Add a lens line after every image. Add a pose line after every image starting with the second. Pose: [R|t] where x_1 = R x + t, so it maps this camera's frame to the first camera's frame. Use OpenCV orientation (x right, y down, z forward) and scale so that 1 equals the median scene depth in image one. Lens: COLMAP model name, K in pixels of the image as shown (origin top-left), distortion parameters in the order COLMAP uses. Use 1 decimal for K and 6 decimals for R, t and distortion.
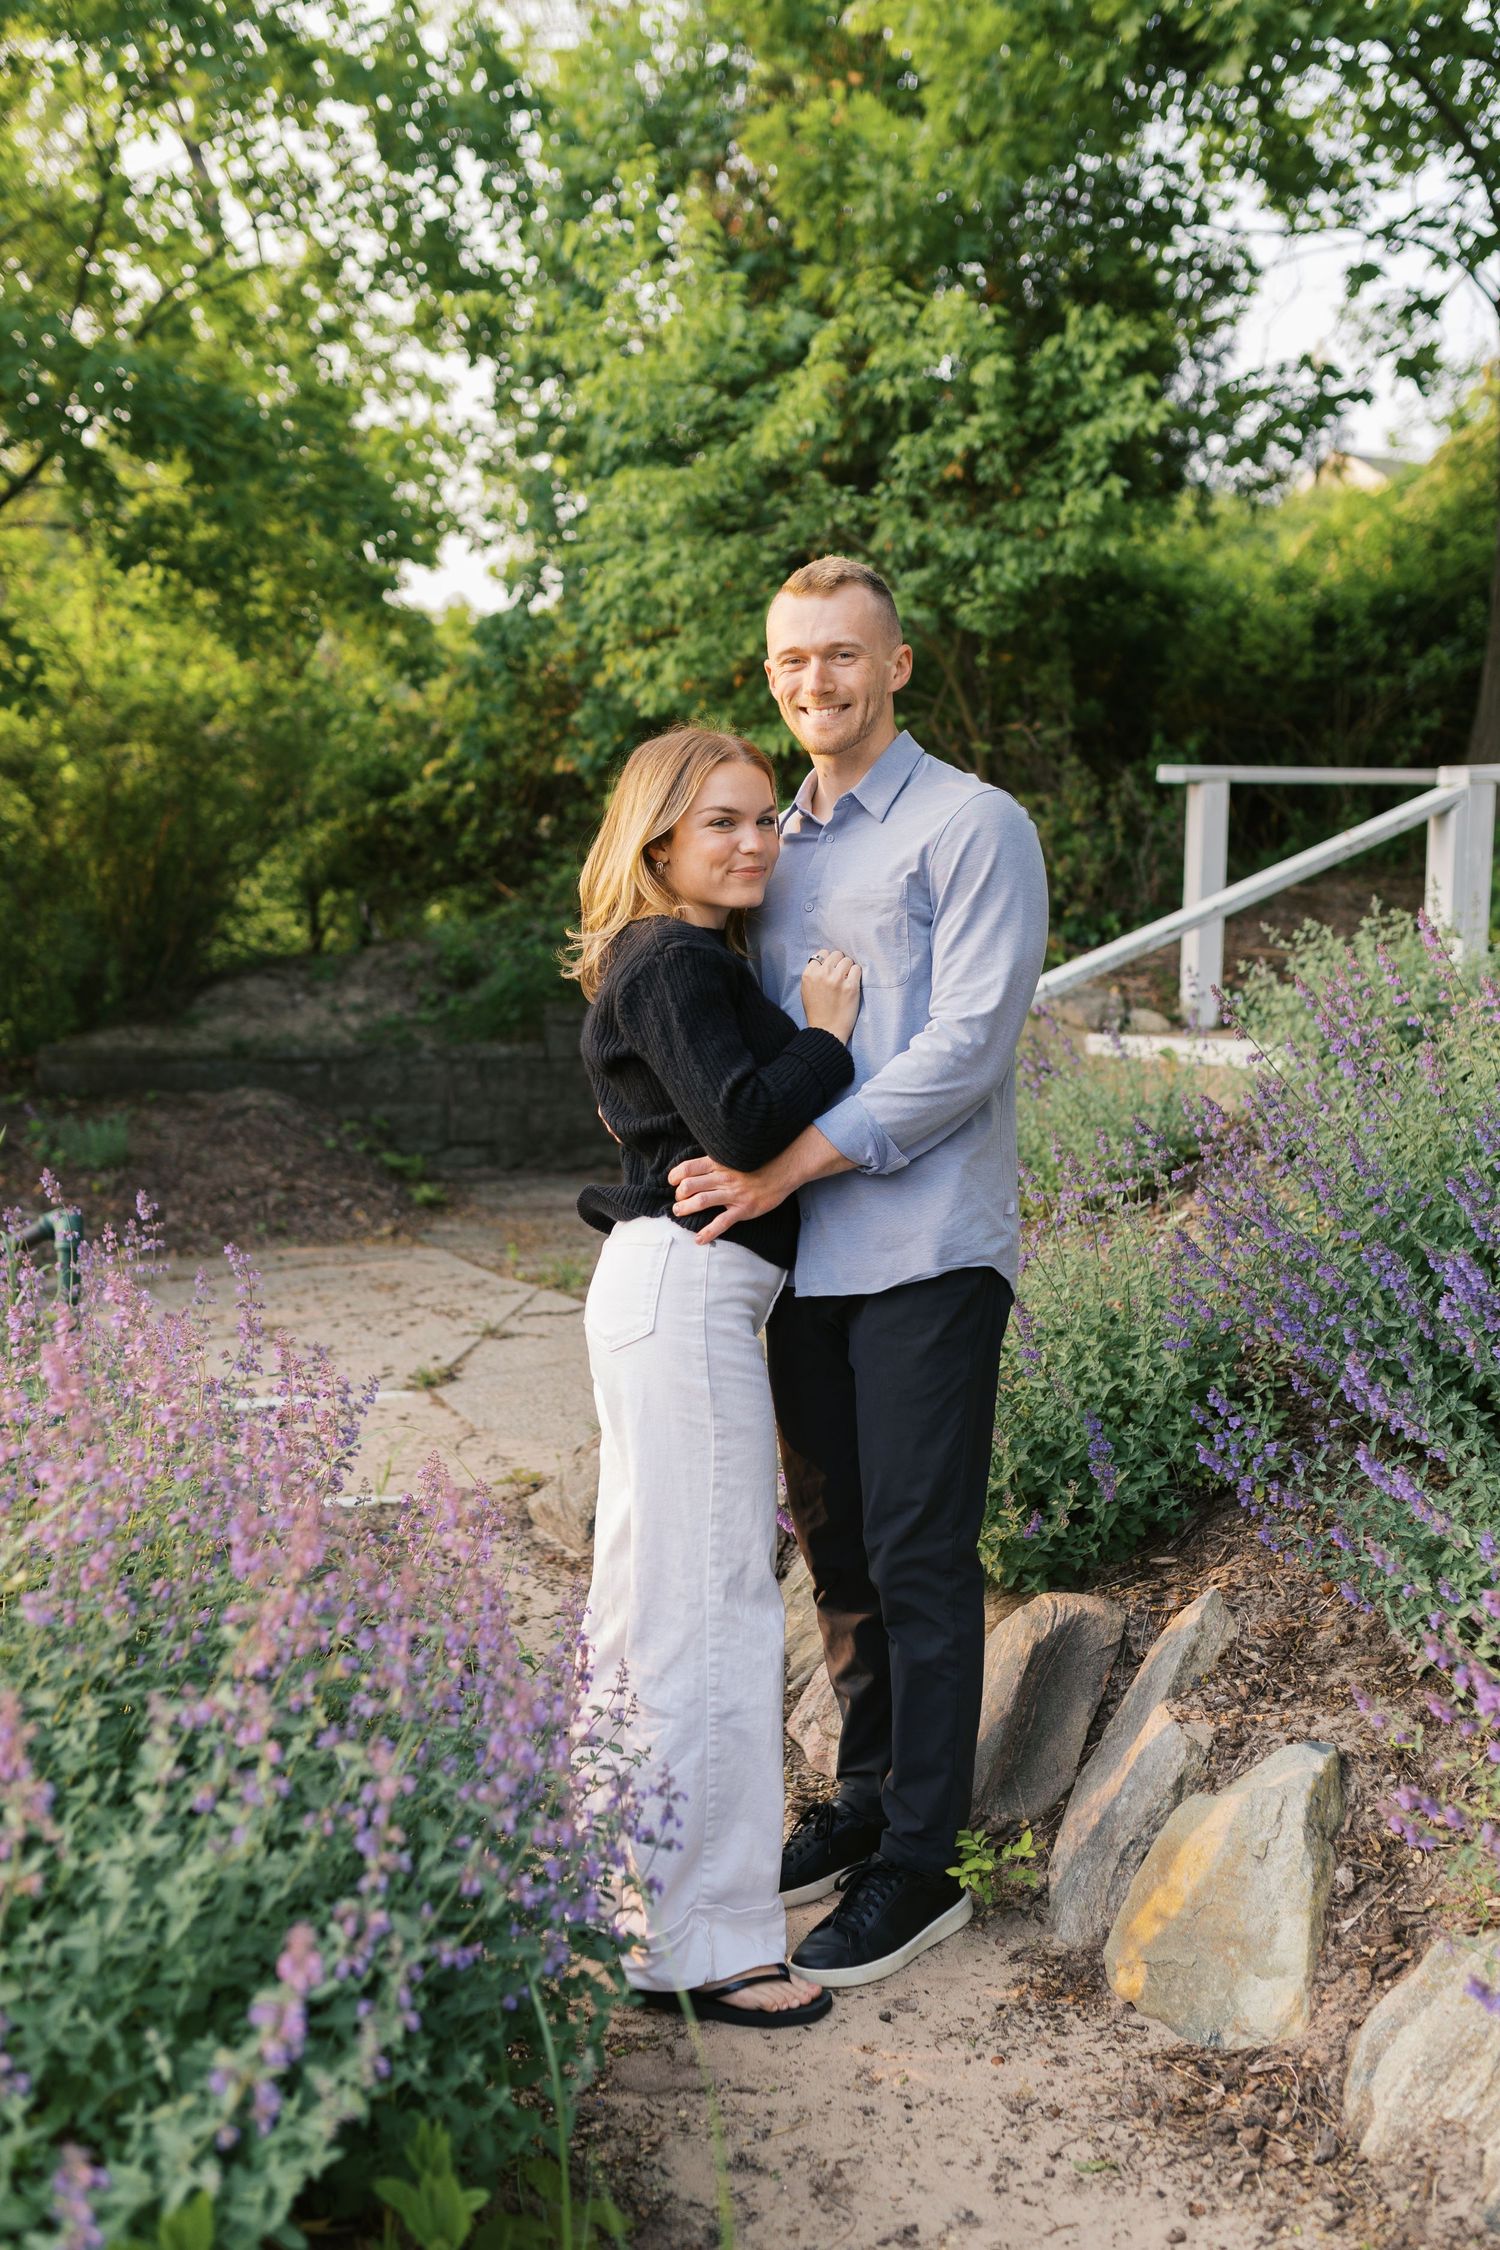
lens RADIAL K [[2059.4, 0, 762.8], [0, 2059.4, 1157.1], [0, 0, 1]] dist [-0.000735, -0.002380]
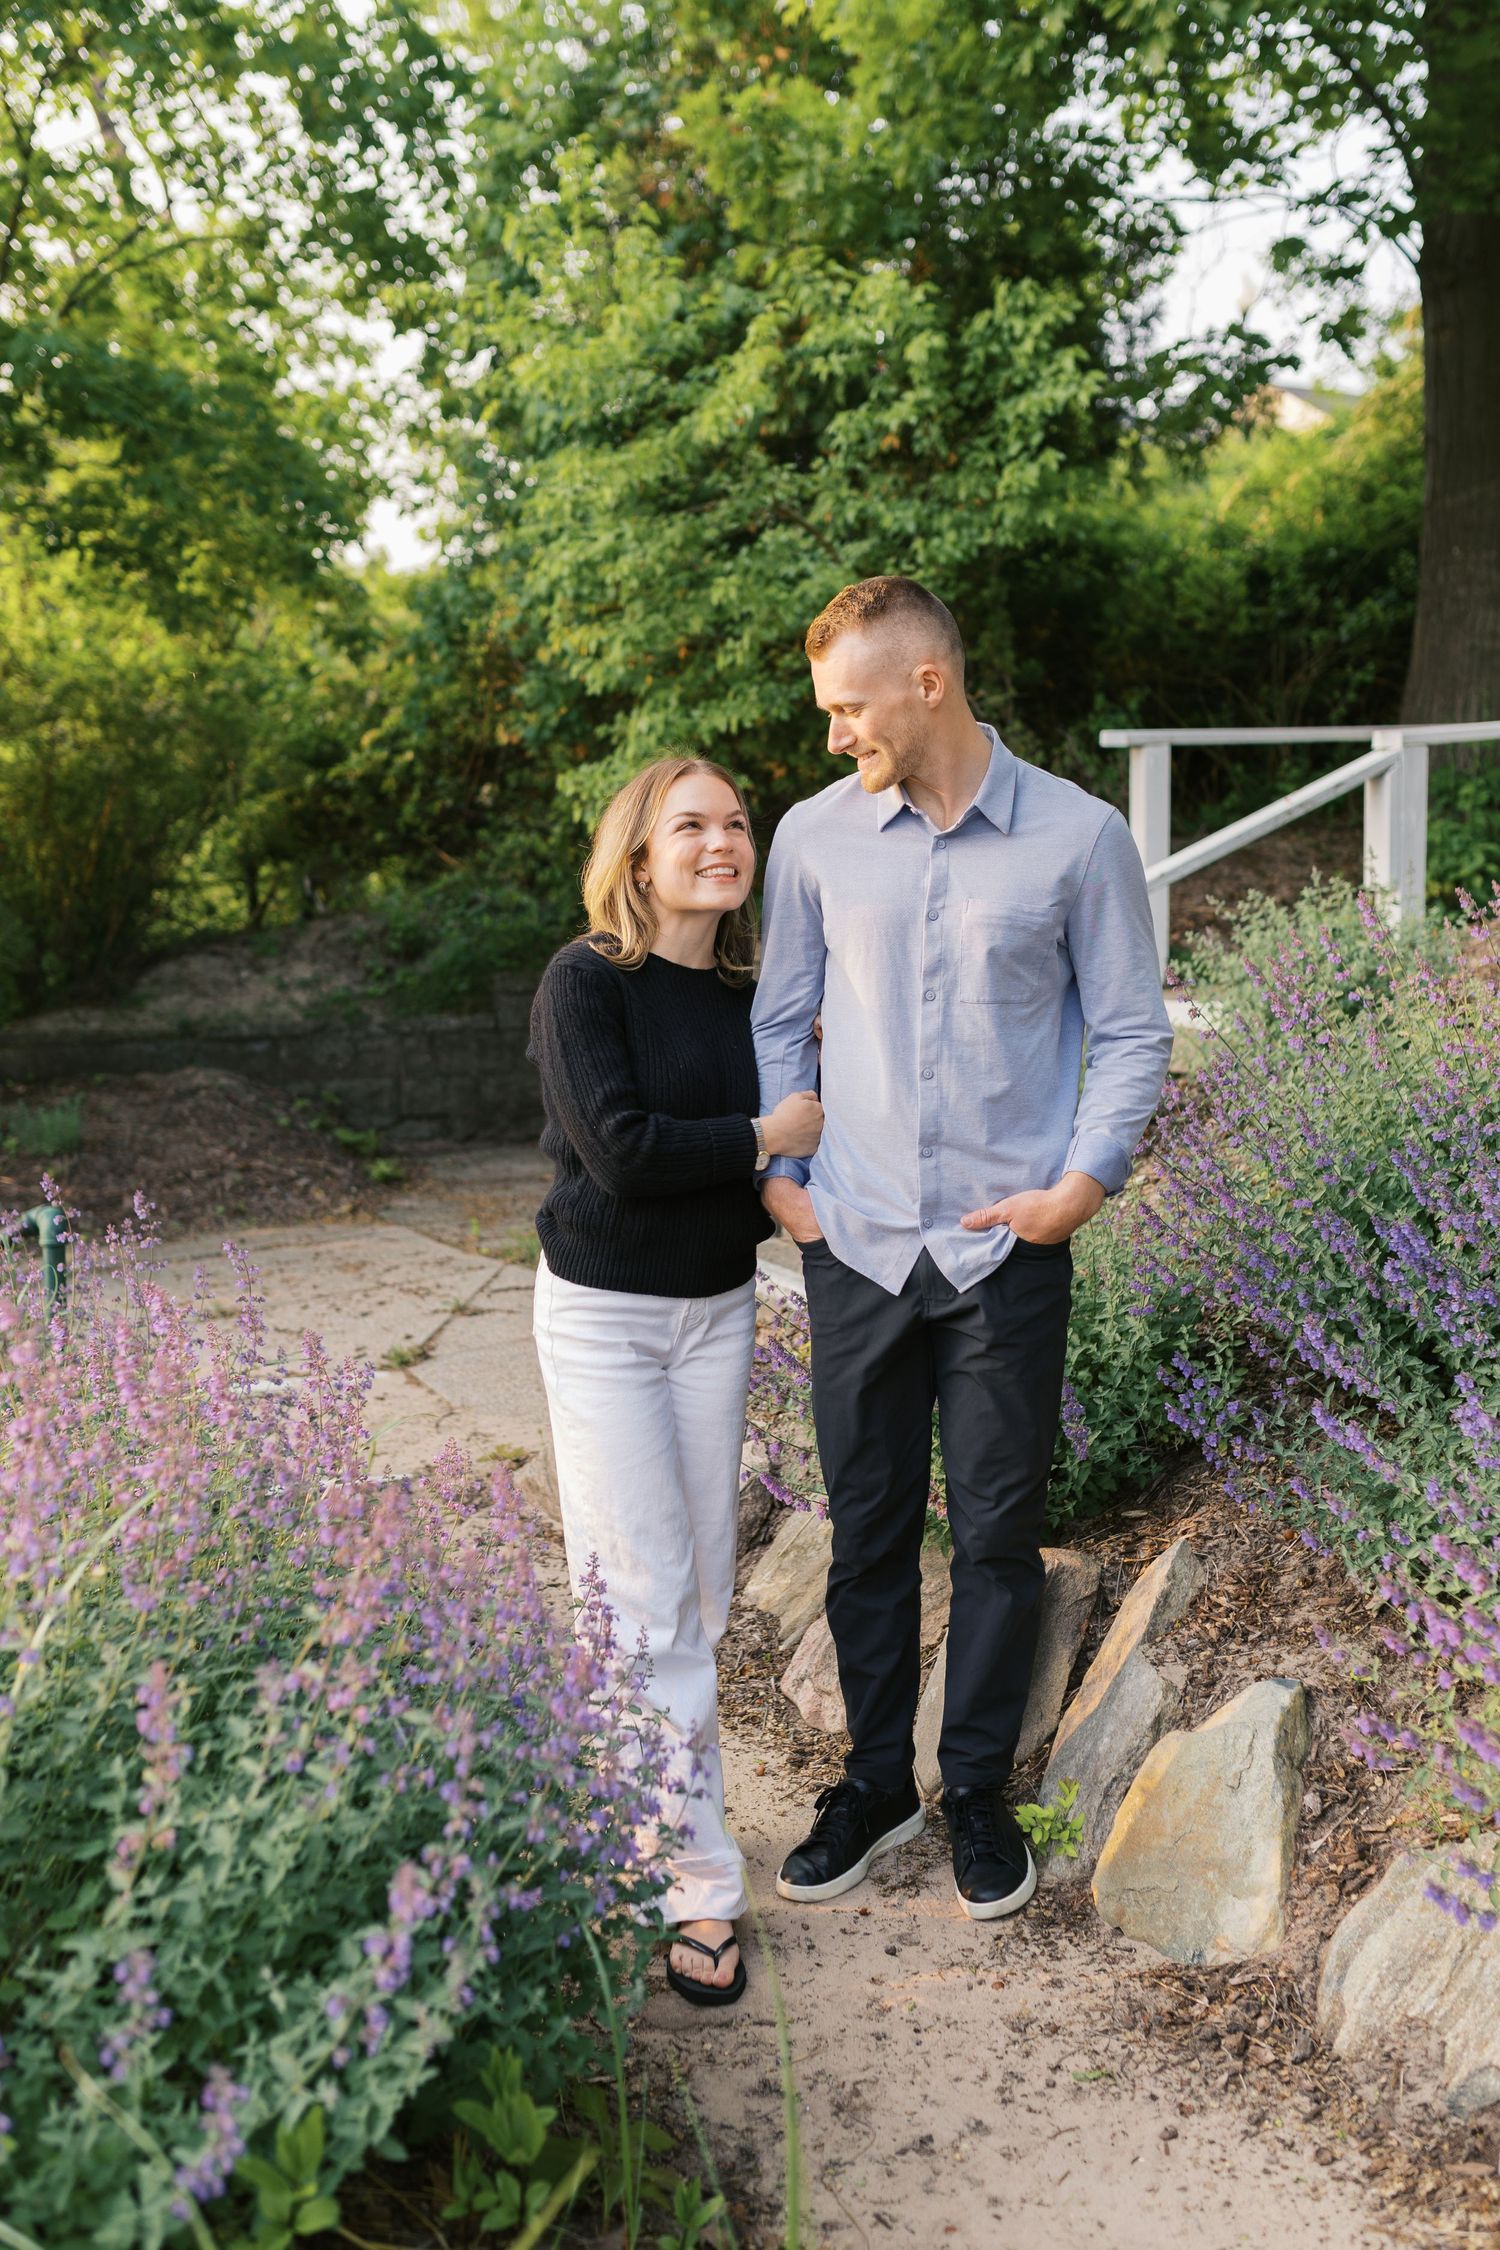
lens RADIAL K [[2221.3, 0, 744.0], [0, 2221.3, 1089.8], [0, 0, 1]] dist [-0.004017, 0.005632]
pose [[0.999021, -0.029890, 0.032617, -0.027897], [0.029786, 0.999550, 0.003667, -0.024520], [-0.032712, -0.002692, 0.999461, -0.101560]]
